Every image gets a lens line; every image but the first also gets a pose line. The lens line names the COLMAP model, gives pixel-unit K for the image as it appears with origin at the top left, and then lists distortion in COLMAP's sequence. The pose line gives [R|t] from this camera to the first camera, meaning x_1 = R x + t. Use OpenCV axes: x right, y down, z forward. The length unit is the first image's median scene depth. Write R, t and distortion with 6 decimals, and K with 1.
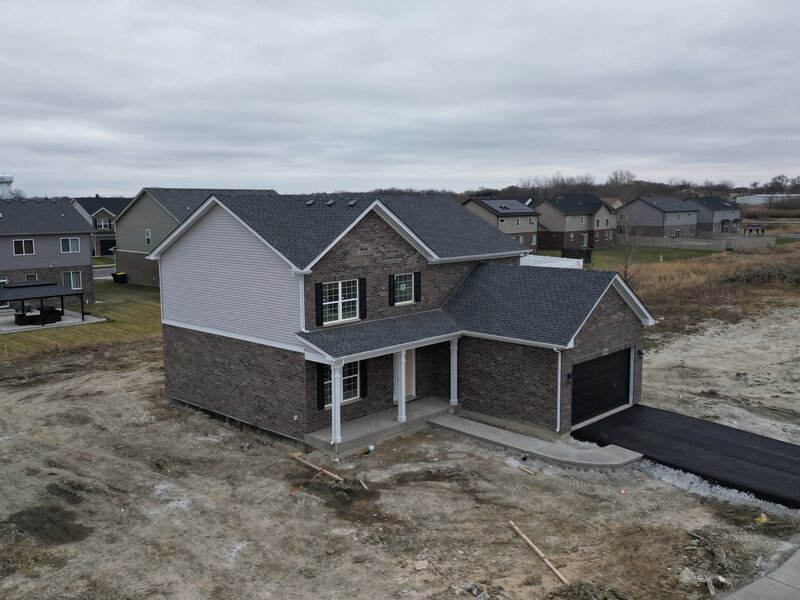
lens RADIAL K [[735.5, 0, 395.3], [0, 735.5, 298.7], [0, 0, 1]] dist [0.113078, -0.139636]
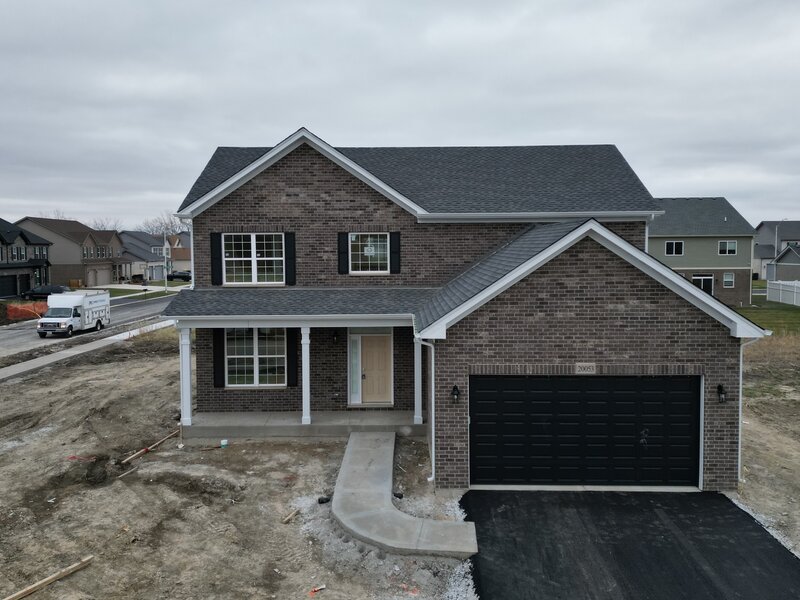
lens RADIAL K [[735.5, 0, 395.3], [0, 735.5, 298.7], [0, 0, 1]] dist [0.113078, -0.139636]
pose [[0.682153, 0.051548, -0.729390, 0.623150], [-0.095623, 0.995235, -0.019094, 0.047740], [0.724930, 0.082771, 0.683831, 0.560551]]
